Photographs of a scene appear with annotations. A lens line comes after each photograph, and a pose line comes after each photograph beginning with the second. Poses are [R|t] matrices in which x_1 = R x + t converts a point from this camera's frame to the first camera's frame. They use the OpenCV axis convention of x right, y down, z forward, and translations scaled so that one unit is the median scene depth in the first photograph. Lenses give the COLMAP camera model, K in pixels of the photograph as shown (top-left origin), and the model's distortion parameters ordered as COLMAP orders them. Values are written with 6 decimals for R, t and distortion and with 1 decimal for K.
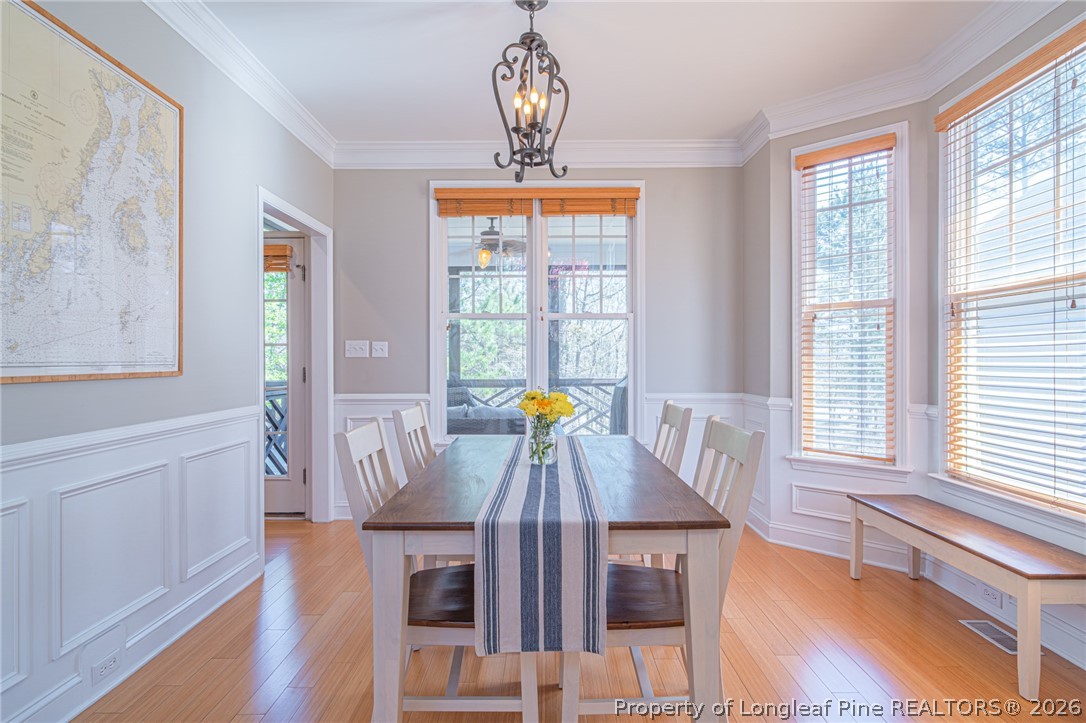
lens RADIAL K [[560.6, 0, 544.6], [0, 560.6, 359.0], [0, 0, 1]] dist [0.001542, 0.000086]
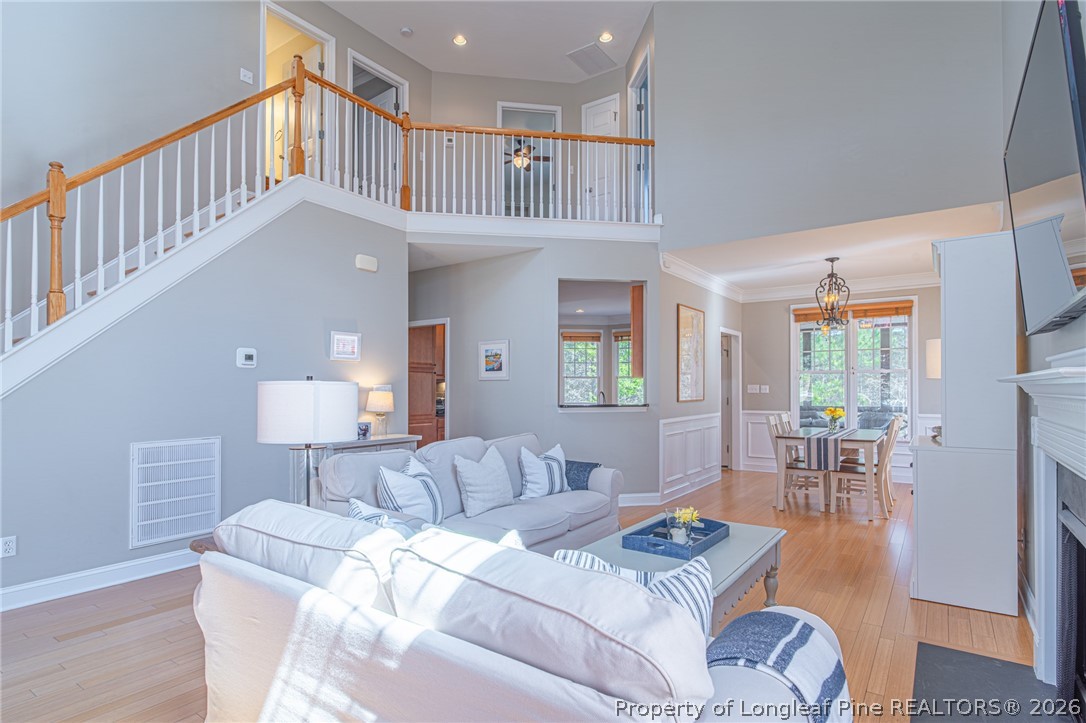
lens RADIAL K [[560.6, 0, 554.7], [0, 560.6, 383.1], [0, 0, 1]] dist [0.001542, 0.000086]
pose [[0.828594, -0.005781, -0.559820, 0.356454], [0.000118, 0.999948, -0.010152, -0.030867], [0.559849, 0.008345, 0.828552, -1.850458]]
